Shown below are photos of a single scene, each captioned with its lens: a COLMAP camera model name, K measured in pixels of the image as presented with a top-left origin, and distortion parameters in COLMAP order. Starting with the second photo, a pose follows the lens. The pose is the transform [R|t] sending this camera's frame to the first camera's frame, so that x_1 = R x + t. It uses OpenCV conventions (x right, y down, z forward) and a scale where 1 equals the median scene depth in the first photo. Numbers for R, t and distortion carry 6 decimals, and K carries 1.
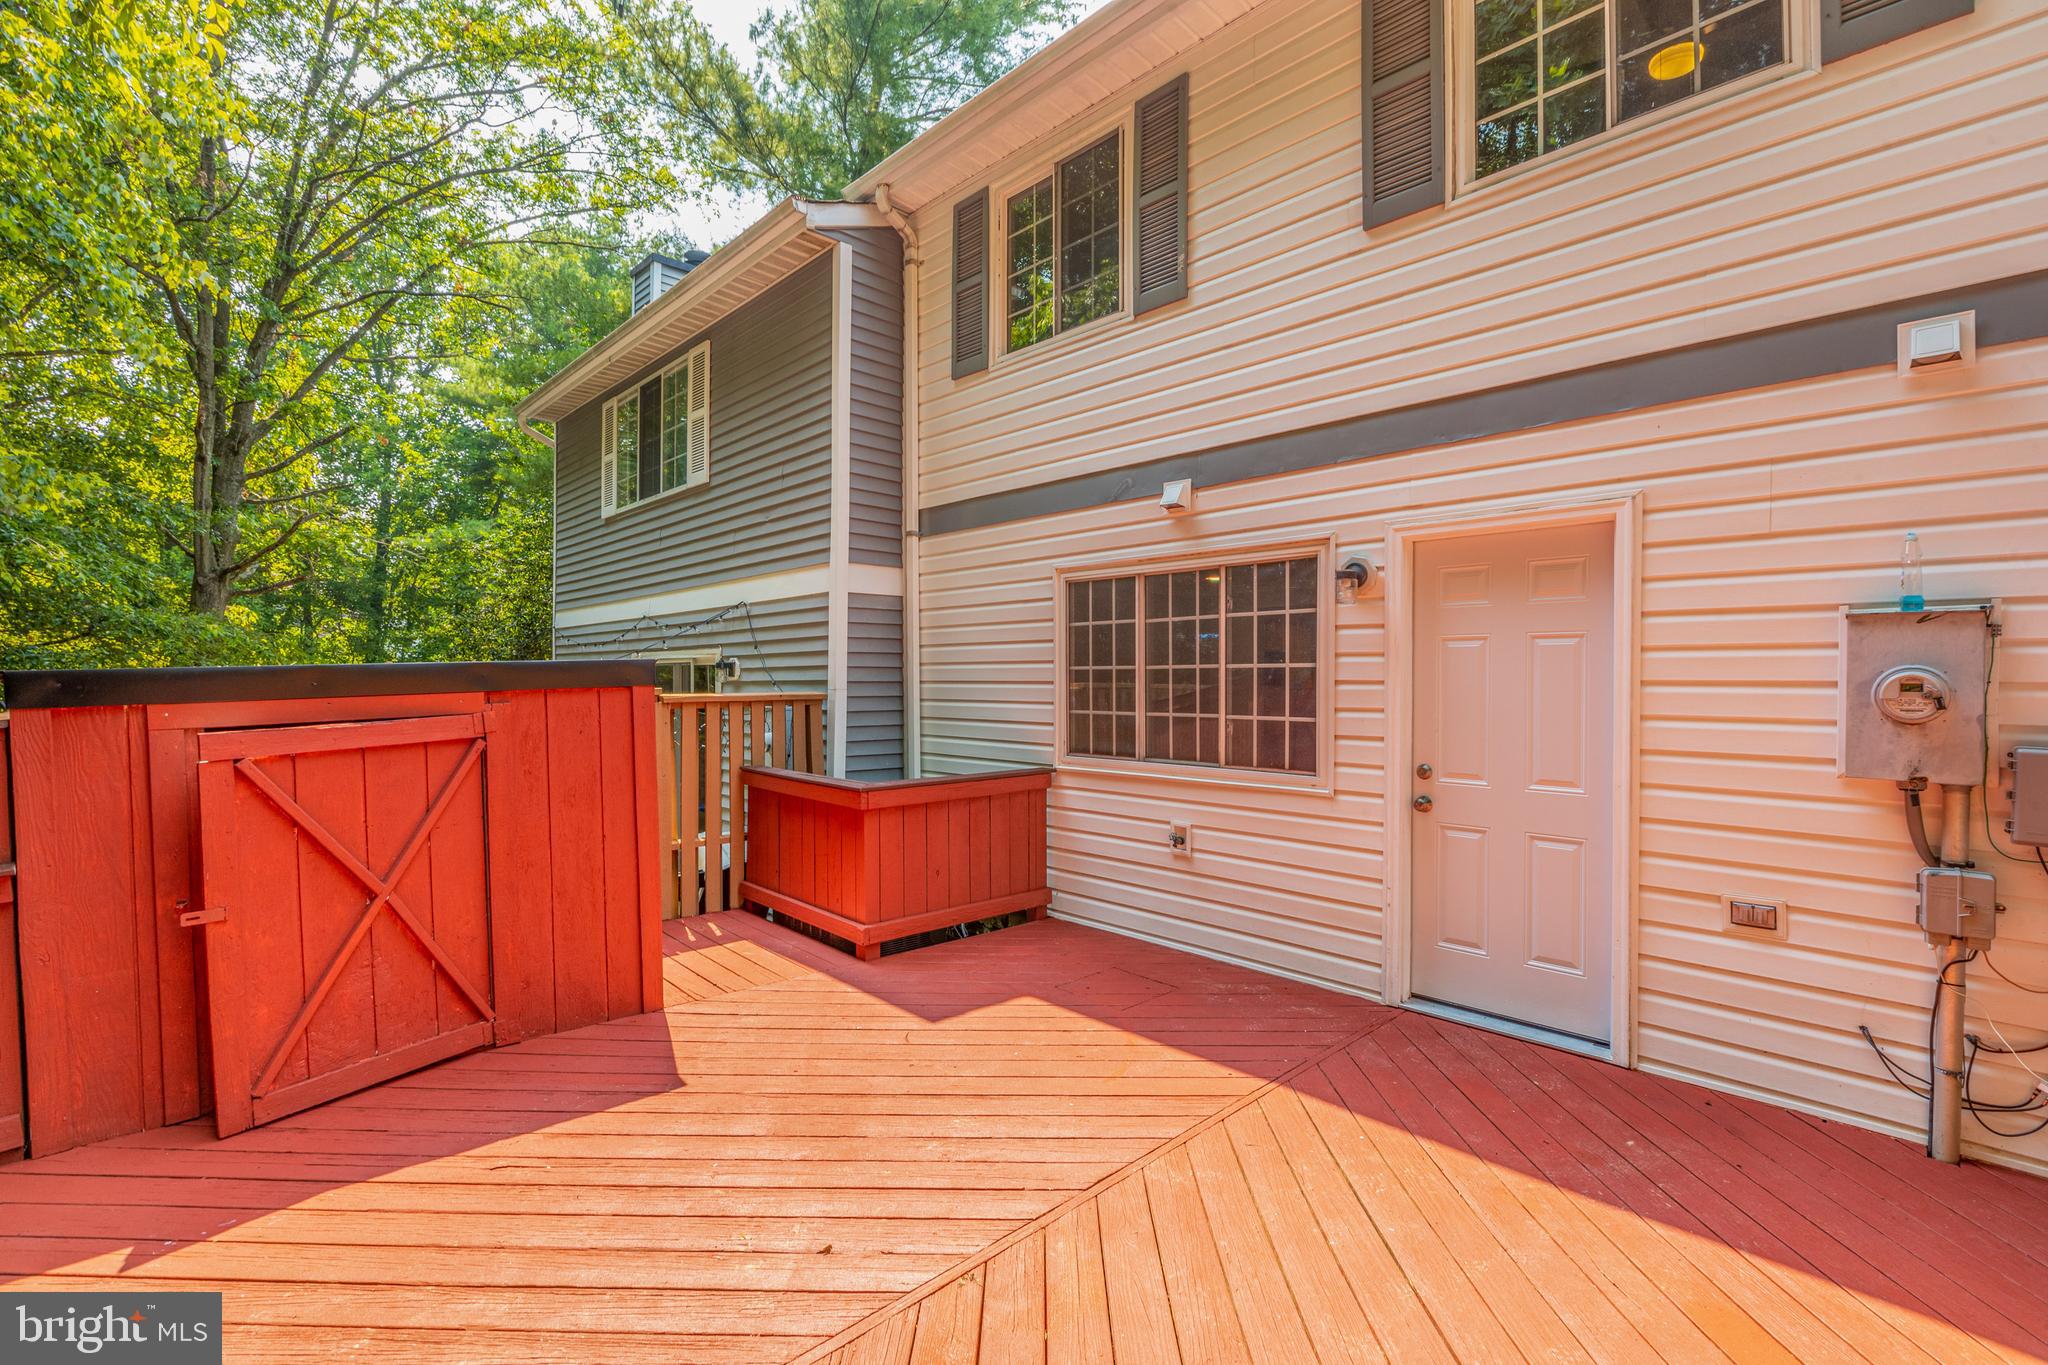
lens RADIAL K [[935.0, 0, 1031.9], [0, 935.0, 683.9], [0, 0, 1]] dist [-0.008871, -0.000230]
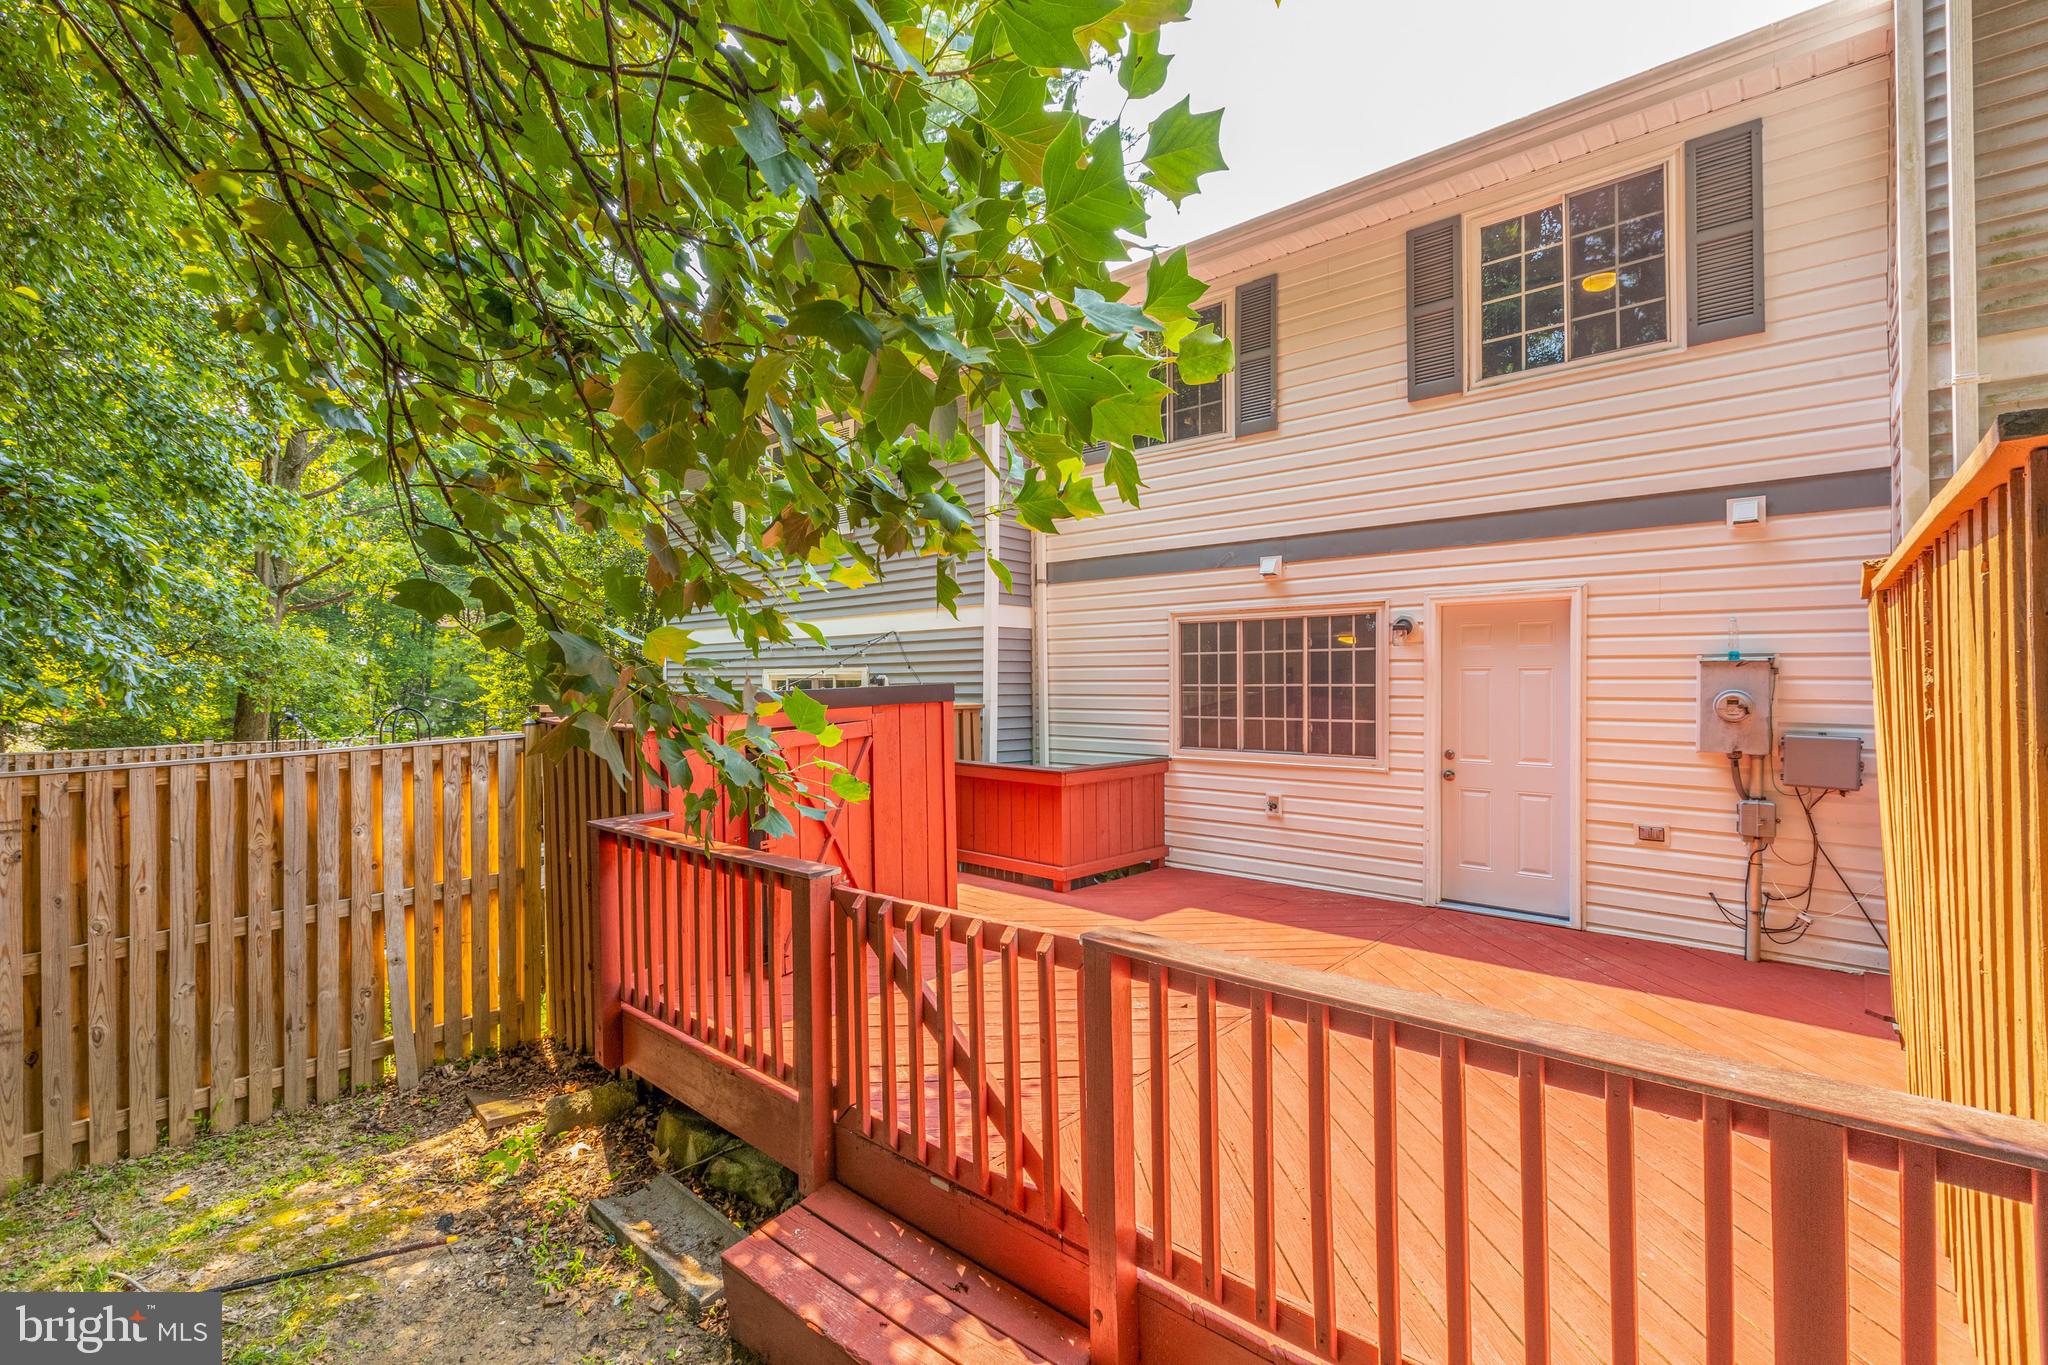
lens RADIAL K [[935.0, 0, 1030.4], [0, 935.0, 683.3], [0, 0, 1]] dist [-0.008871, -0.000230]
pose [[0.997332, -0.002533, 0.072955, -0.382518], [0.002834, 0.999988, -0.004029, -0.020076], [-0.072944, 0.004225, 0.997327, -0.491049]]
